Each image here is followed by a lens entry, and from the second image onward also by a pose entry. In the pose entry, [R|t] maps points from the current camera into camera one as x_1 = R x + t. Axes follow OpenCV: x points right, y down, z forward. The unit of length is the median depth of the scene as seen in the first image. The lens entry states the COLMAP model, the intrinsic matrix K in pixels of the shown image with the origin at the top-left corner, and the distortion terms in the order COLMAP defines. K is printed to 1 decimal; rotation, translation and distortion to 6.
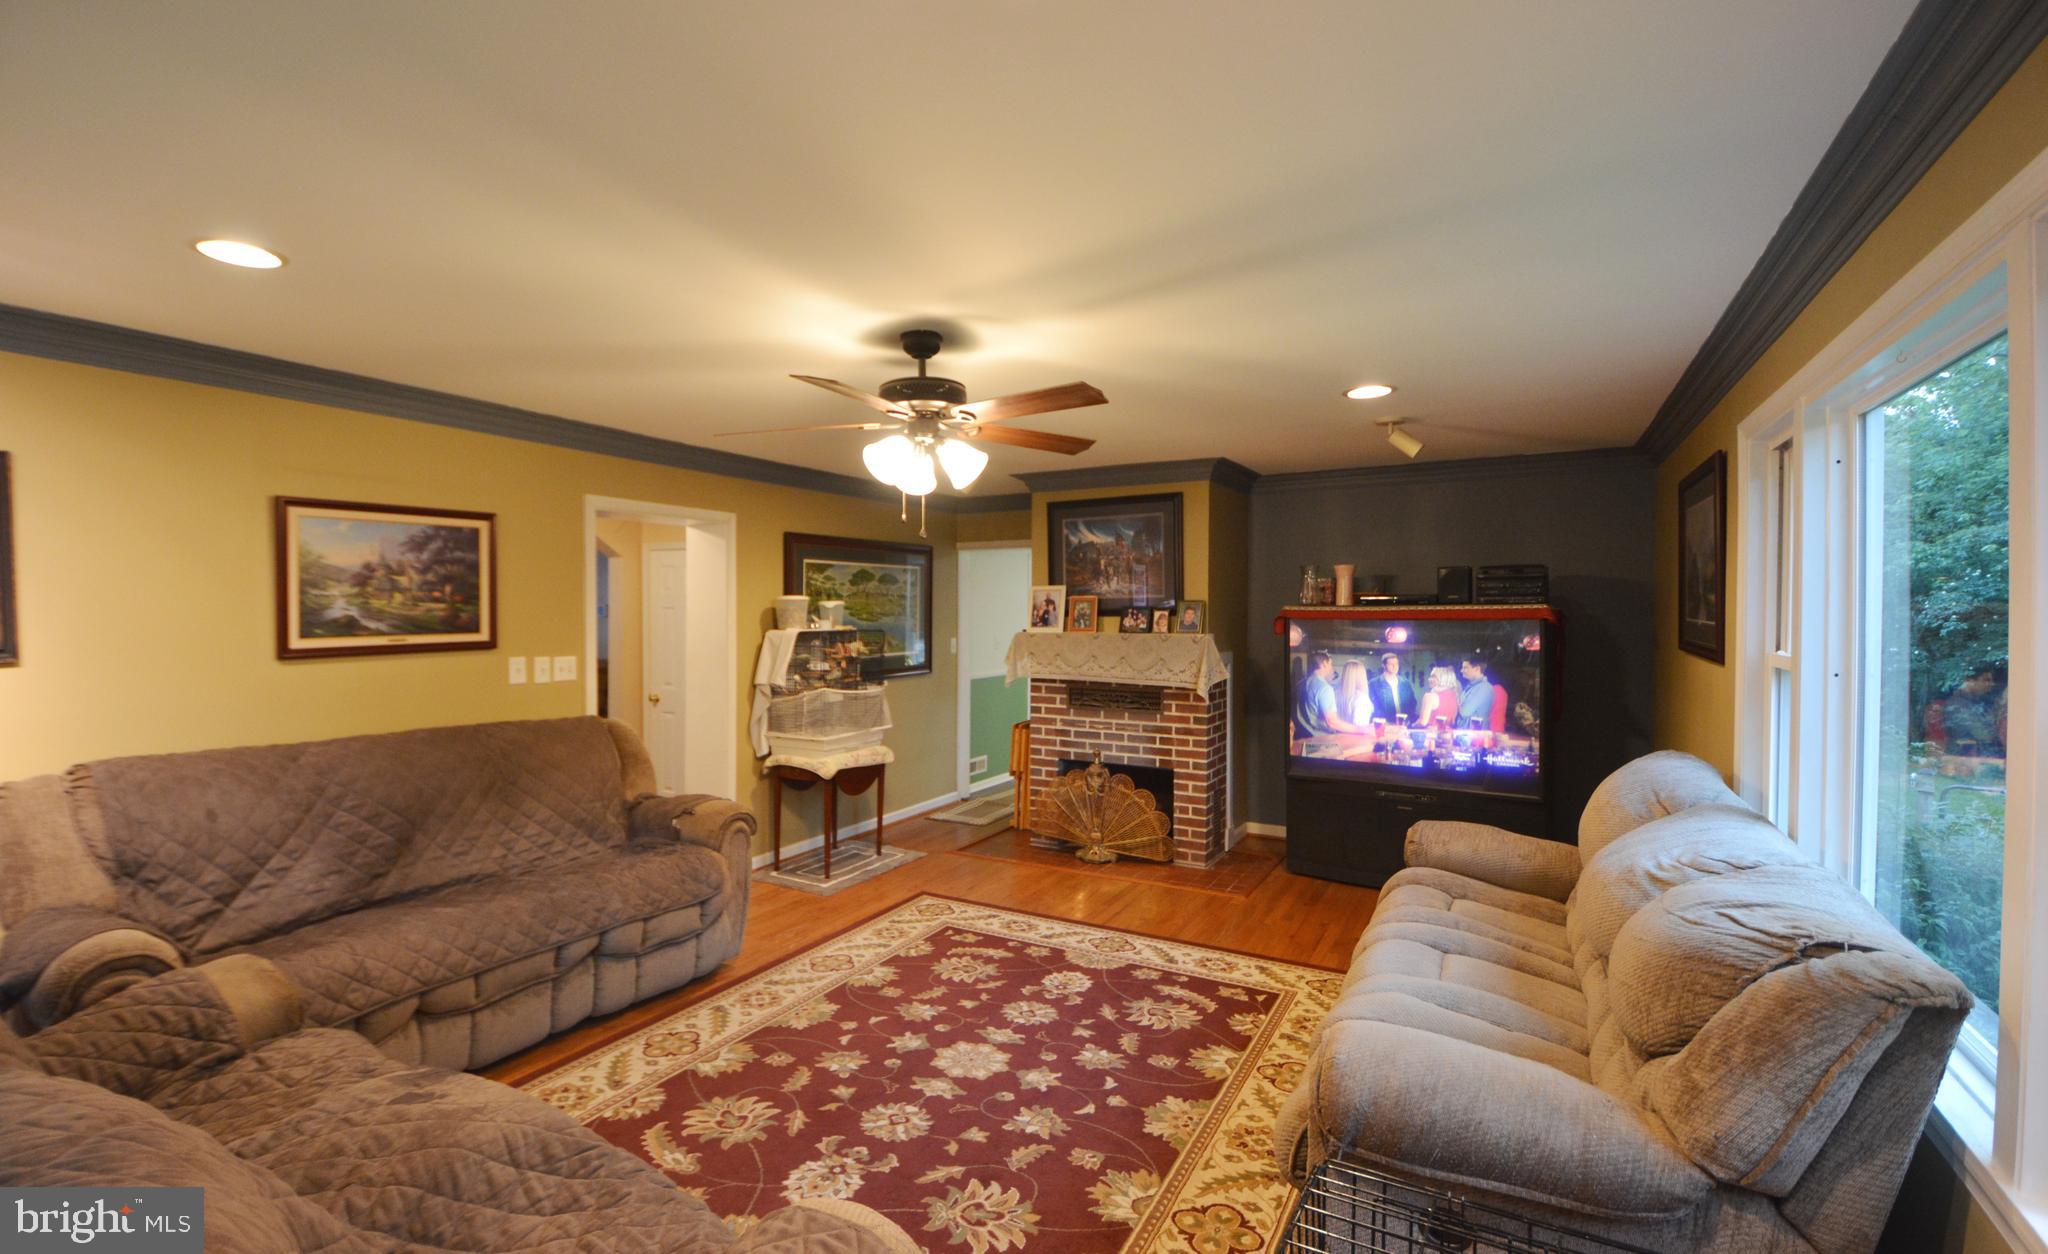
lens RADIAL K [[857.1, 0, 1024.0], [0, 857.1, 627.0], [0, 0, 1]] dist [-0.000188, -0.000116]
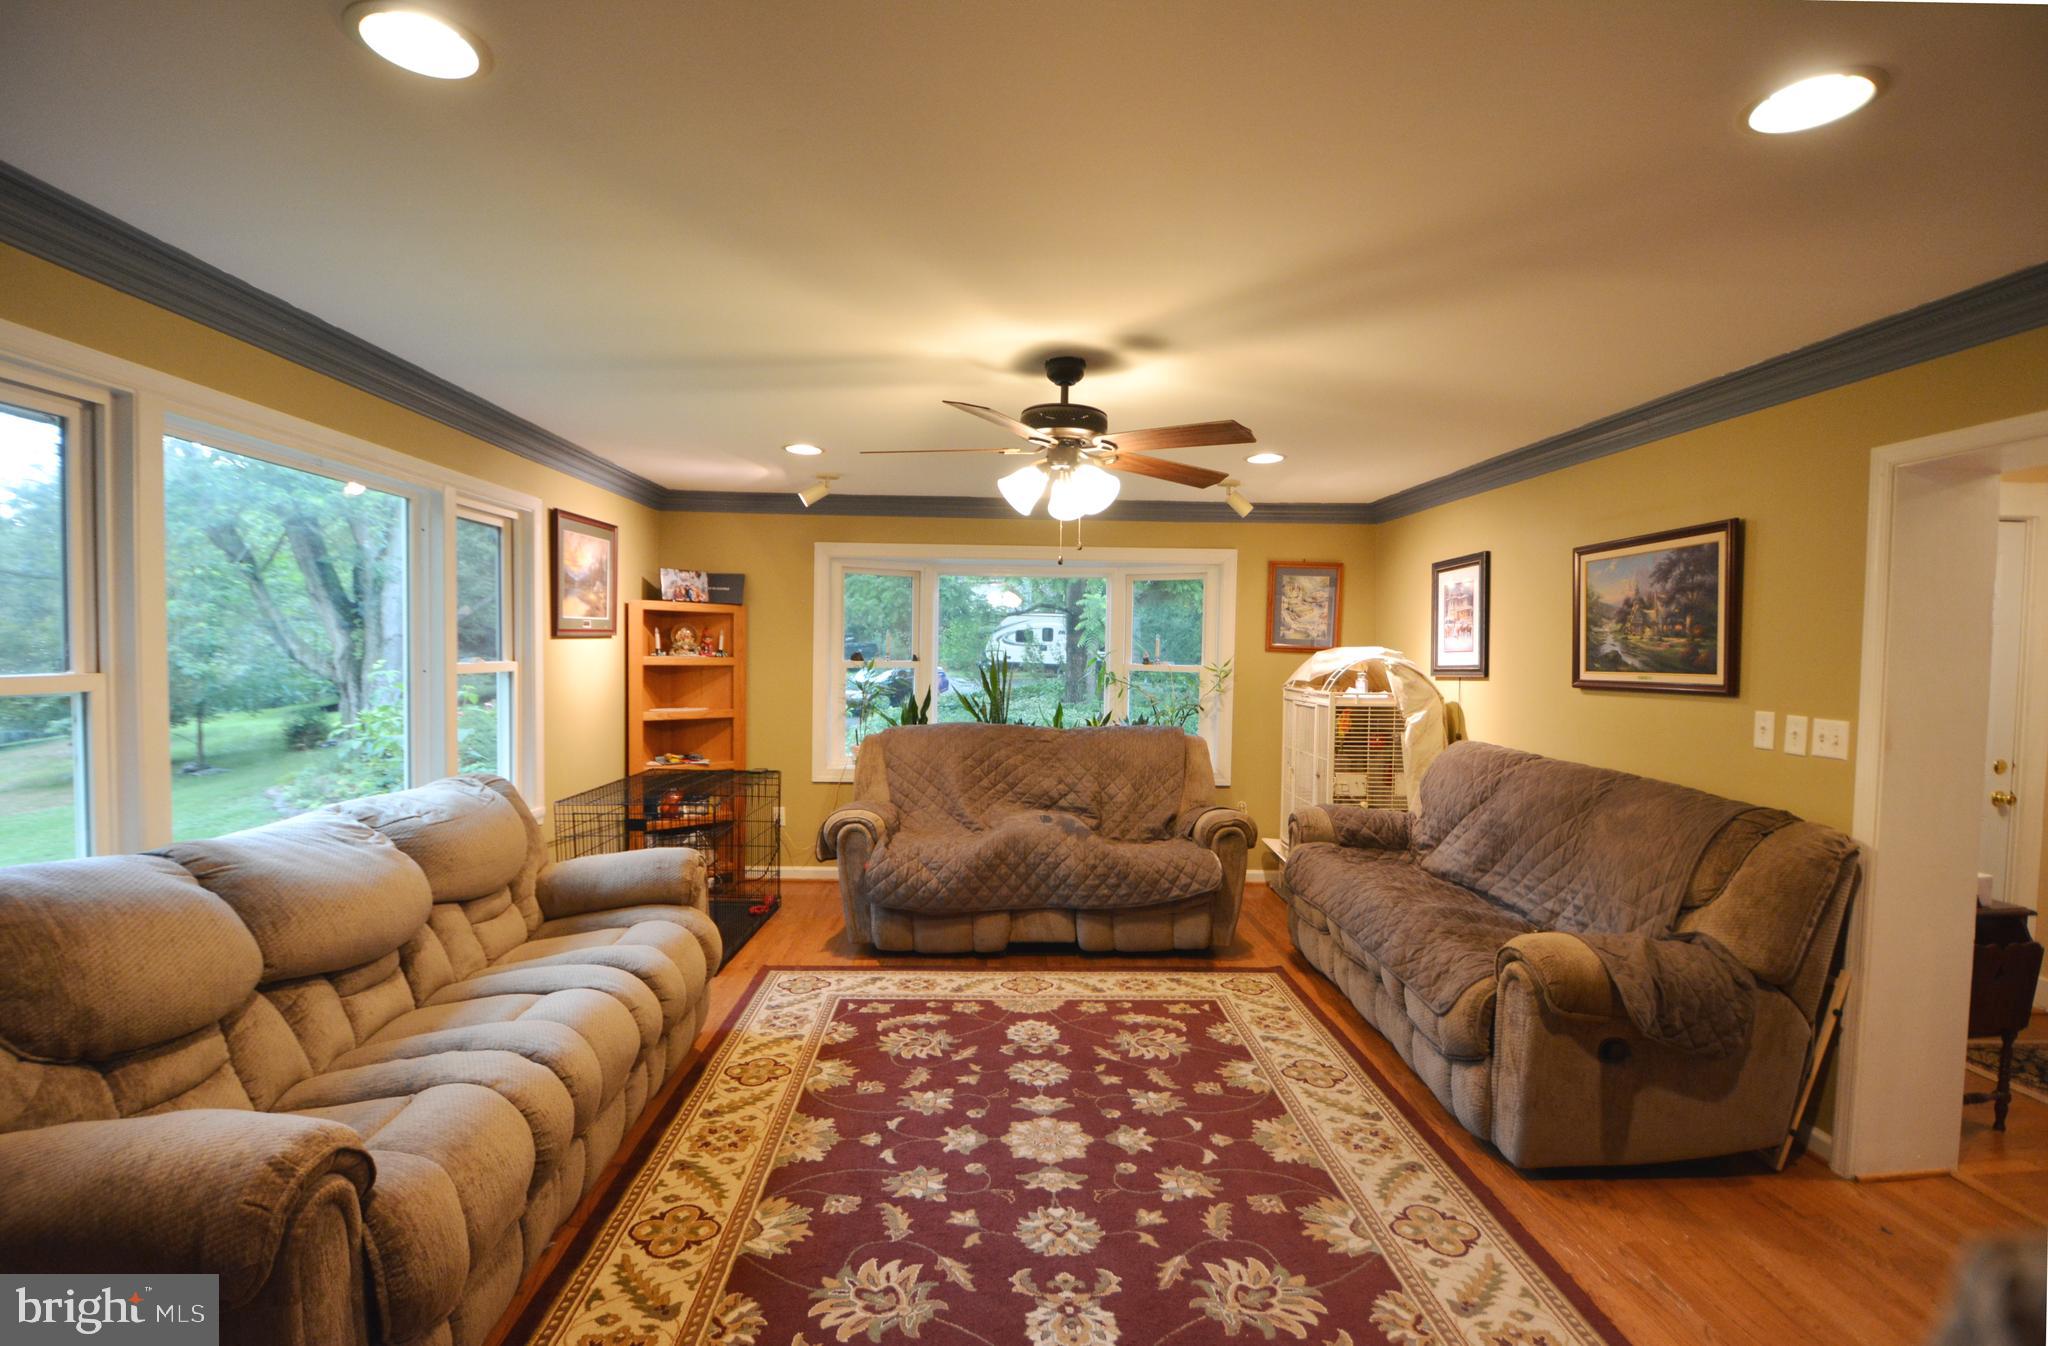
lens RADIAL K [[905.6, 0, 1003.3], [0, 905.6, 678.1], [0, 0, 1]] dist [0.021138, -0.030596]
pose [[-0.862069, 0.003929, -0.506776, 0.429934], [-0.024619, 0.998465, 0.049619, -0.018079], [0.506193, 0.055251, -0.860649, 1.668175]]
